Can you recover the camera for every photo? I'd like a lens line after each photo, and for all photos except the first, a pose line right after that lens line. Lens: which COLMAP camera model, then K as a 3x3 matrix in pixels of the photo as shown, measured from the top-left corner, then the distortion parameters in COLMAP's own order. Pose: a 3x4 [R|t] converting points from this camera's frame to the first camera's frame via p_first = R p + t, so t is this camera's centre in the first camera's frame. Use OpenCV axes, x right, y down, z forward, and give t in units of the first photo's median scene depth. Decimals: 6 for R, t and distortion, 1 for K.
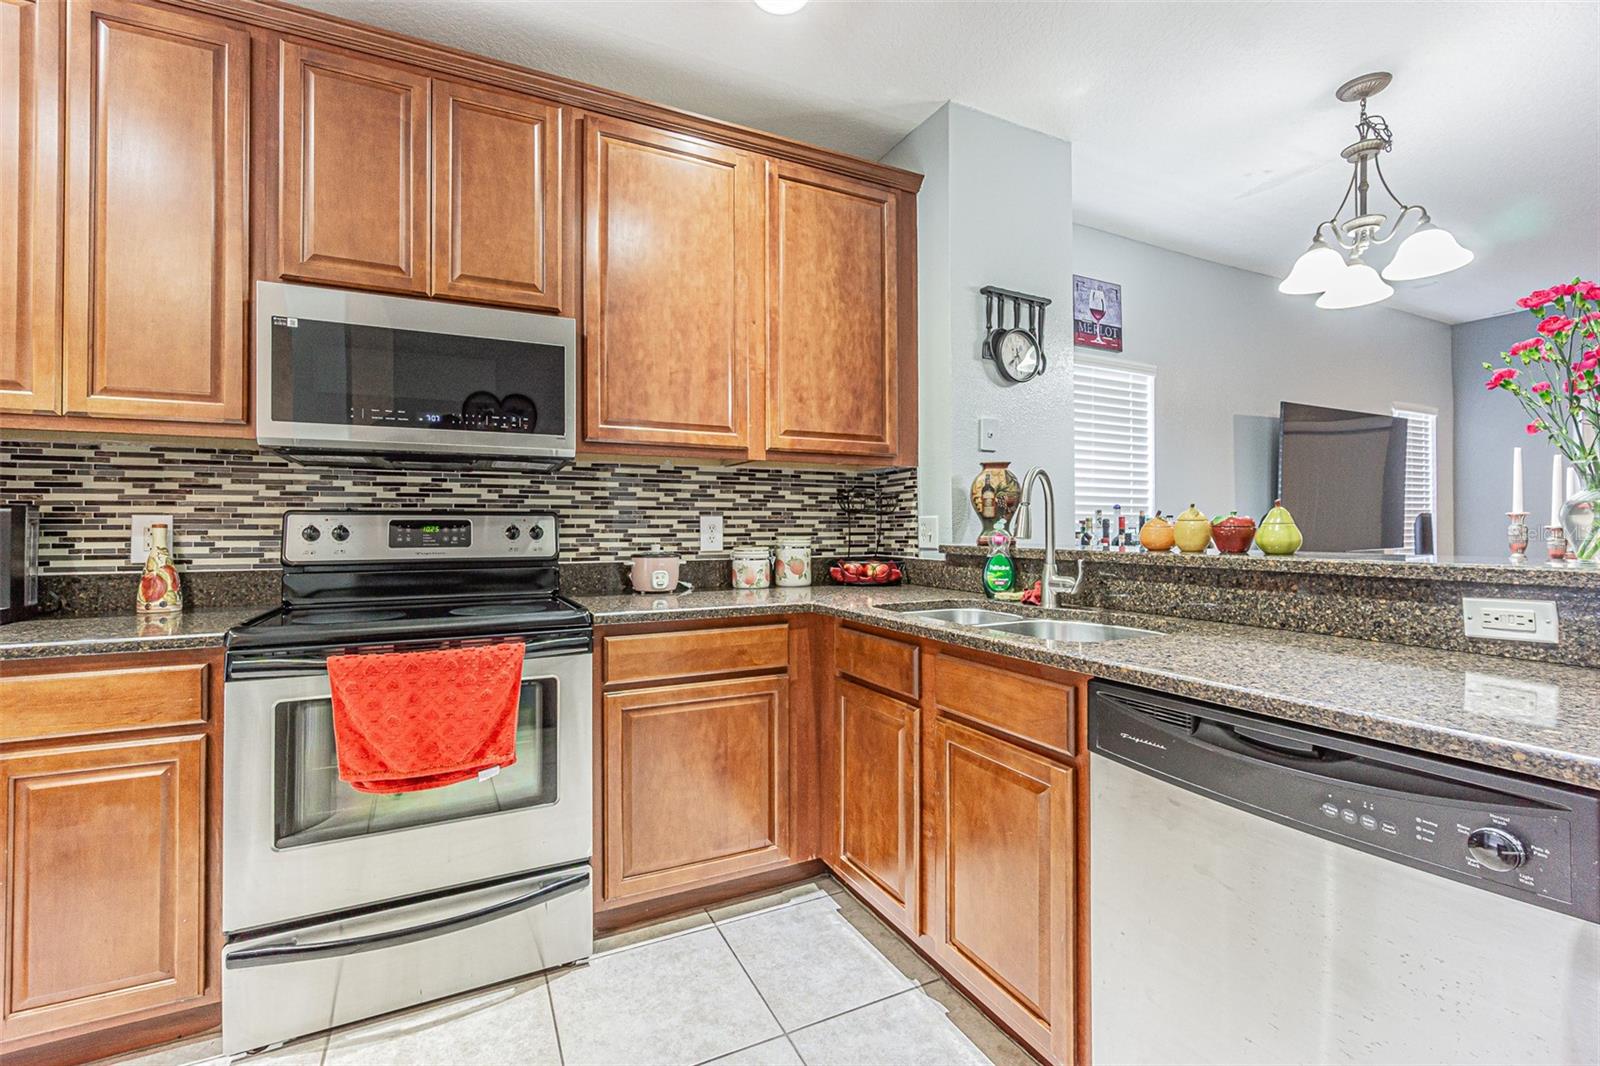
lens RADIAL K [[701.7, 0, 794.5], [0, 701.7, 521.8], [0, 0, 1]] dist [-0.001434, -0.000189]
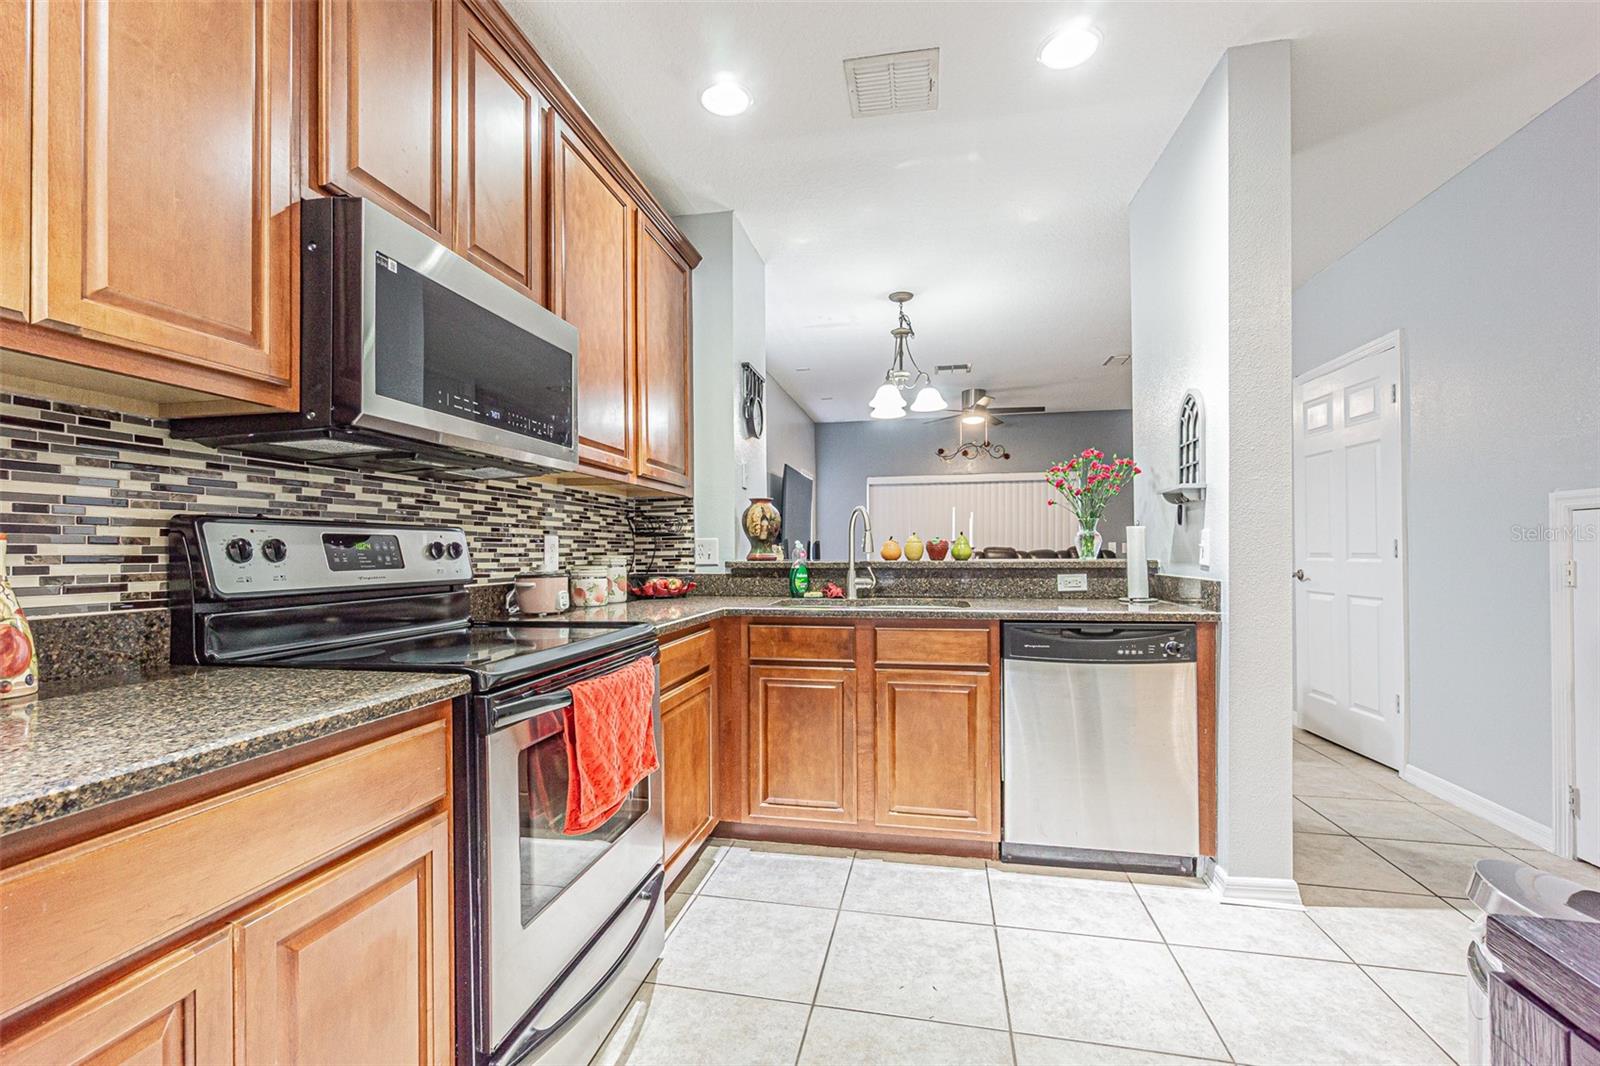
lens RADIAL K [[685.2, 0, 828.4], [0, 685.2, 544.9], [0, 0, 1]] dist [-0.000236, 0.000038]
pose [[0.595430, 0.004626, 0.803394, -0.884277], [0.000051, 0.999983, -0.005796, 0.014532], [-0.803407, 0.003492, 0.595420, 0.166068]]
